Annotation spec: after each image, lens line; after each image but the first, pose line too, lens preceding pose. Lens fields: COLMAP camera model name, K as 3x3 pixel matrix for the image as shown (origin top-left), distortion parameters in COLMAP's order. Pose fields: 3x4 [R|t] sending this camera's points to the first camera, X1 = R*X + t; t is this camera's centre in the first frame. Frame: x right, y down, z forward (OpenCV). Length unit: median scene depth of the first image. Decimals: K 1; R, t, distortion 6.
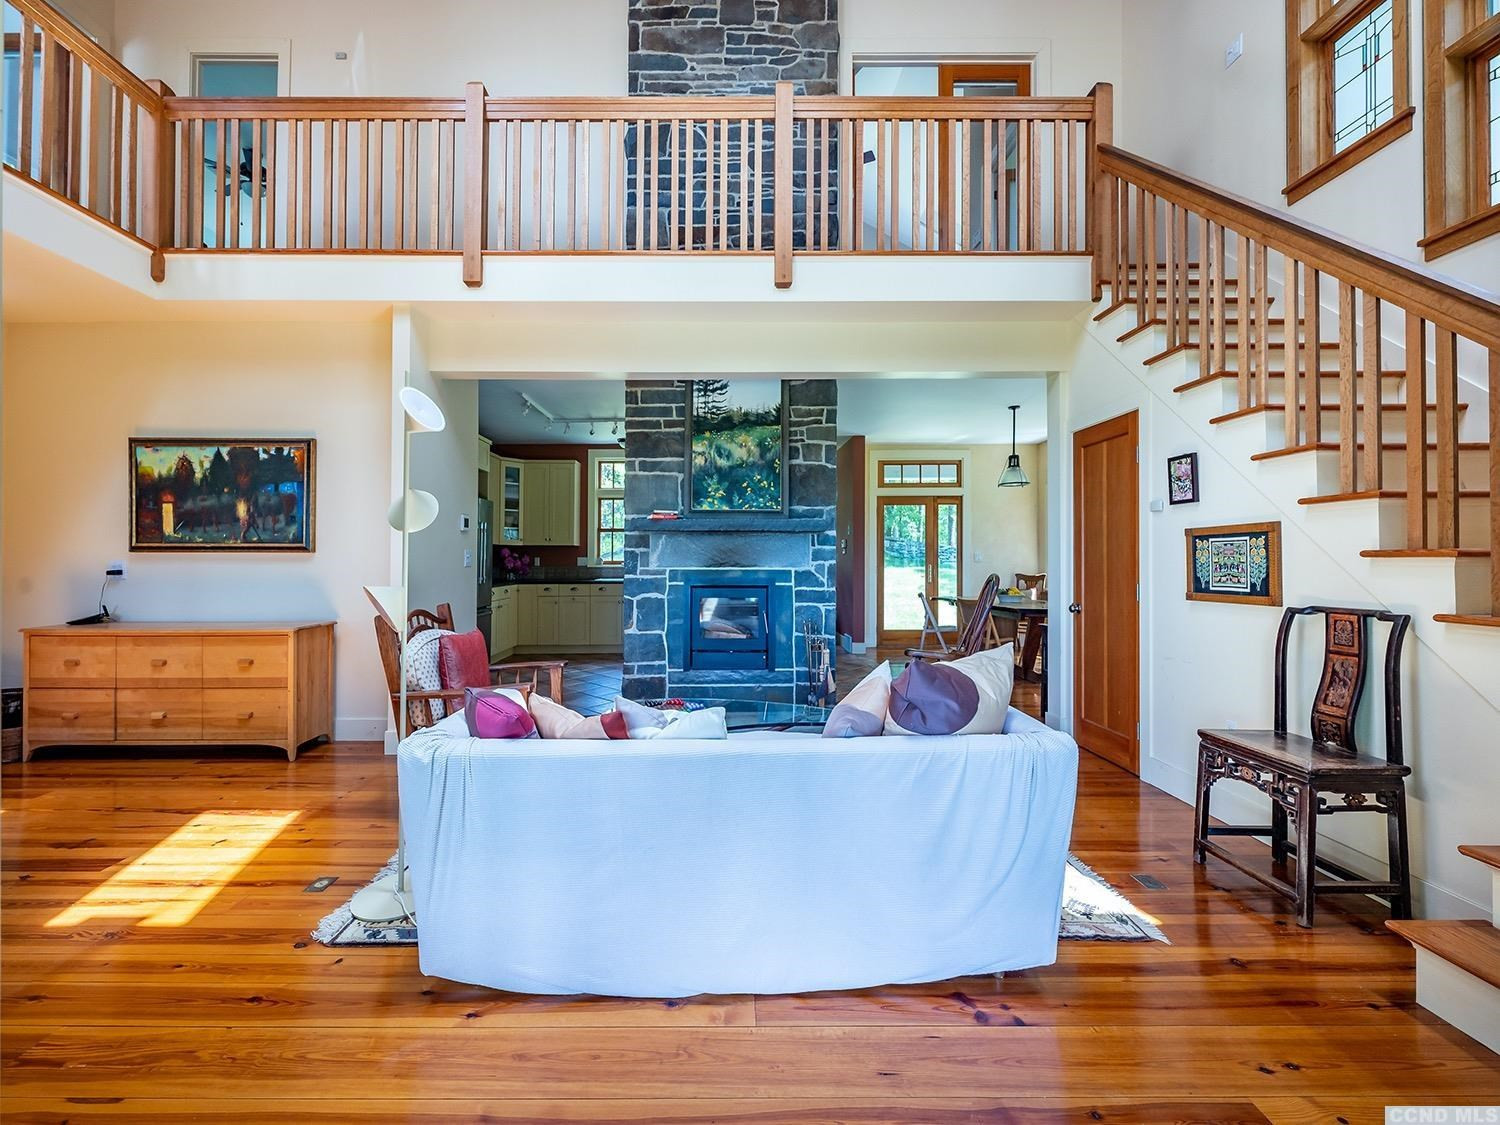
lens RADIAL K [[586.6, 0, 715.9], [0, 586.6, 562.1], [0, 0, 1]] dist [-0.002113, -0.000025]
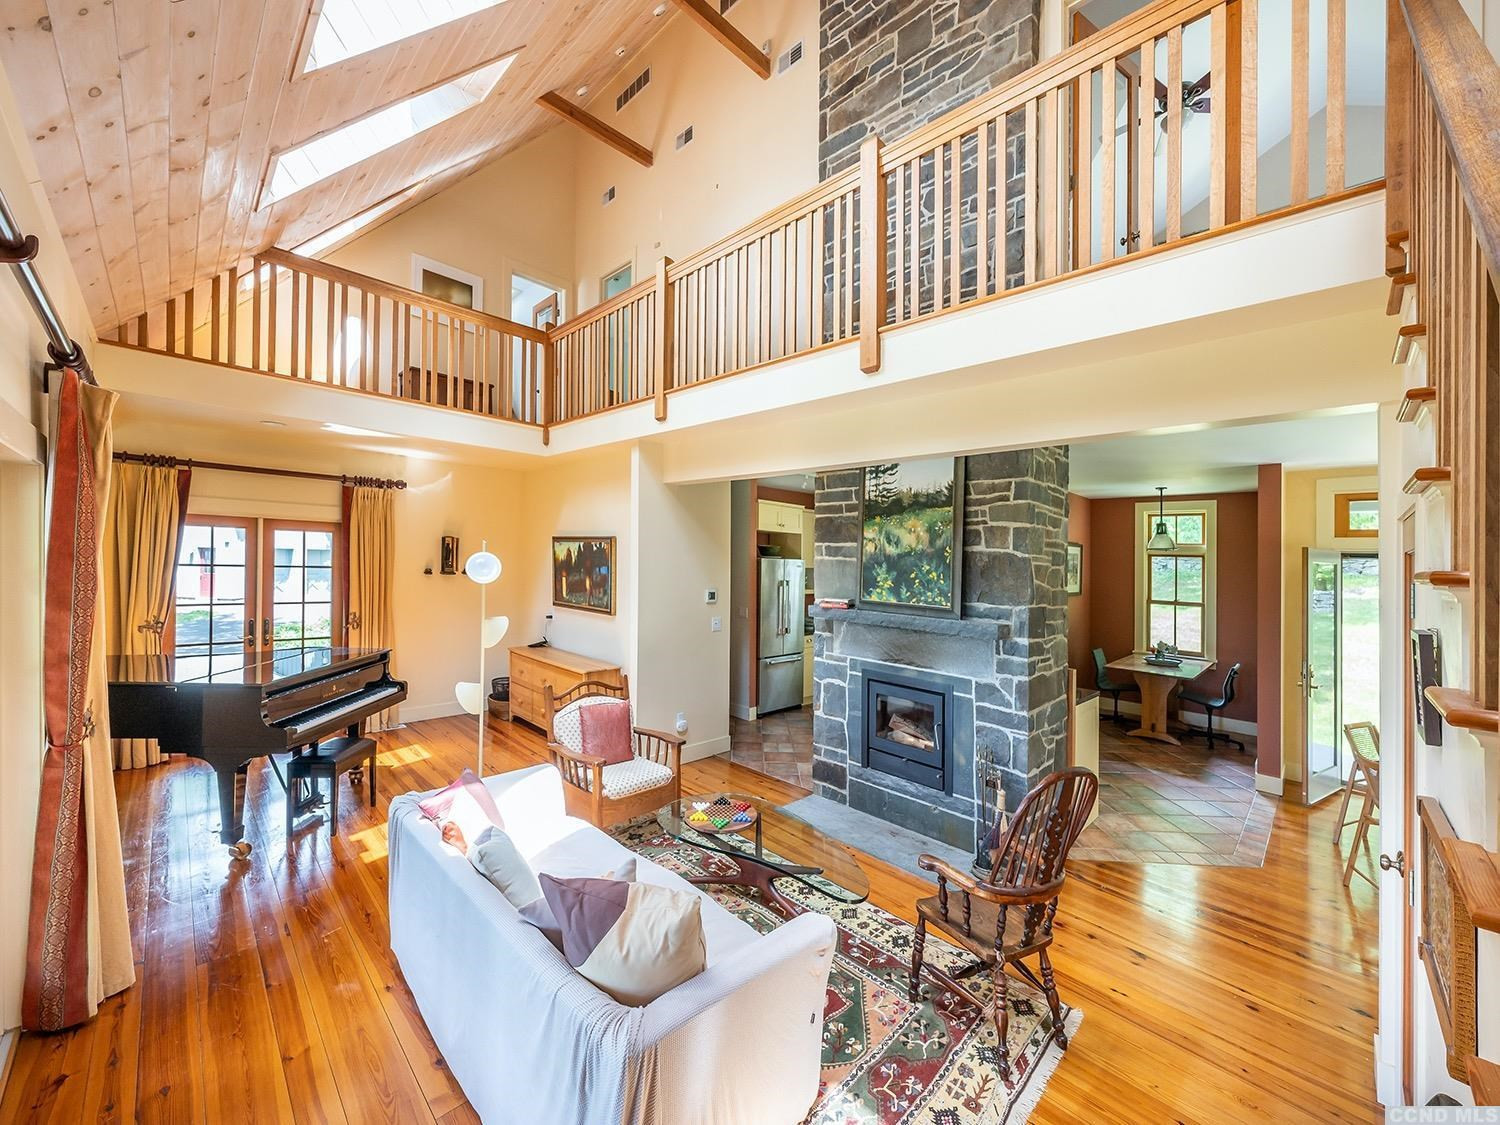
lens RADIAL K [[586.6, 0, 749.4], [0, 586.6, 566.5], [0, 0, 1]] dist [-0.002113, -0.000025]
pose [[0.707347, 0.029857, -0.706235, 0.495412], [-0.030435, 0.999467, 0.011771, -0.148474], [0.706211, 0.013168, 0.707879, 0.206448]]
